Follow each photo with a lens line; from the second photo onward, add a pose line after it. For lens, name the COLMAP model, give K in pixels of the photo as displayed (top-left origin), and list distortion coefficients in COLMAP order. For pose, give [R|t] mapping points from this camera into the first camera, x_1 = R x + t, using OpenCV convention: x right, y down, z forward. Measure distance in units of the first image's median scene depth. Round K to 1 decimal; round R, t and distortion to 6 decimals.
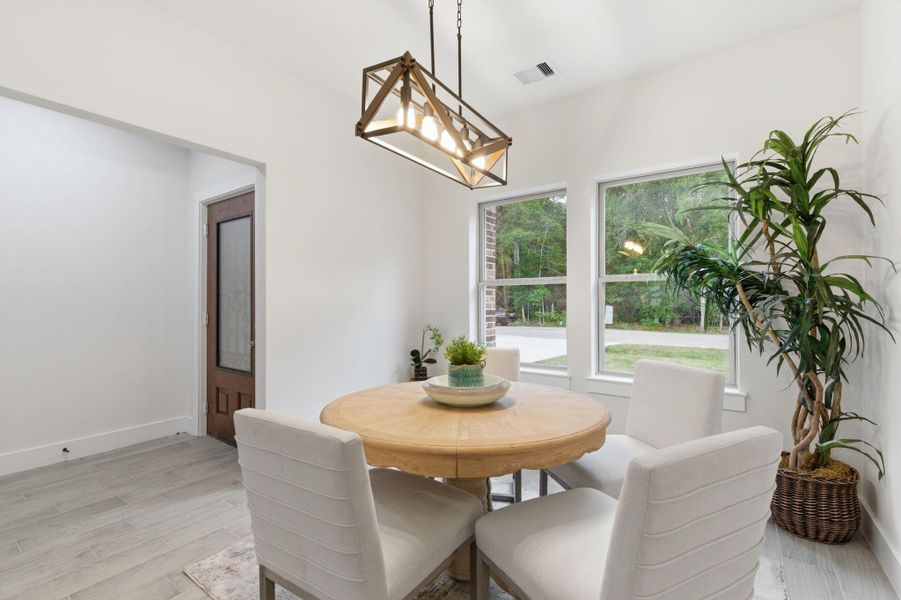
lens RADIAL K [[406.9, 0, 448.3], [0, 406.9, 300.2], [0, 0, 1]] dist [0.001419, -0.000135]
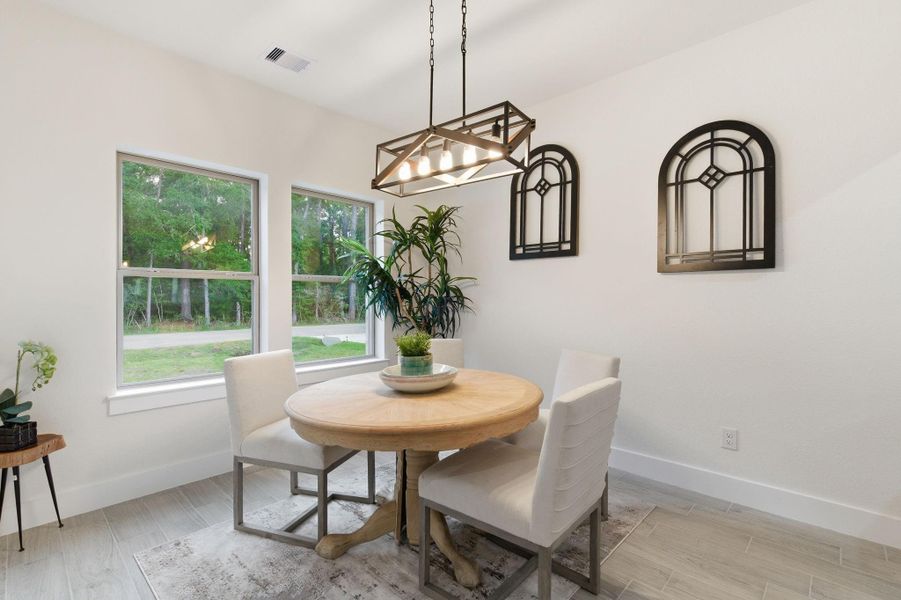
lens RADIAL K [[417.3, 0, 450.5], [0, 417.3, 300.0], [0, 0, 1]] dist [0.002137, 0.000095]
pose [[0.132128, -0.004671, 0.991222, -0.997730], [-0.004560, 0.999975, 0.005320, -0.003797], [-0.991222, -0.005223, 0.132104, 0.689636]]
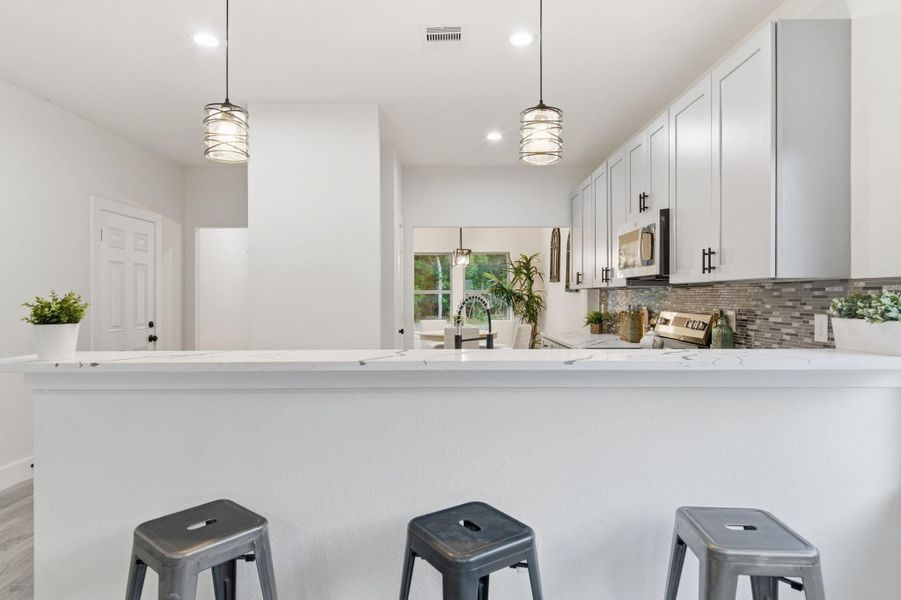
lens RADIAL K [[515.5, 0, 450.5], [0, 515.5, 300.0], [0, 0, 1]] dist [0.000565, -0.000292]
pose [[0.816047, -0.006742, 0.577946, -2.224314], [0.000056, 0.999933, 0.011586, -0.064479], [-0.577985, -0.009422, 0.815993, -2.210622]]
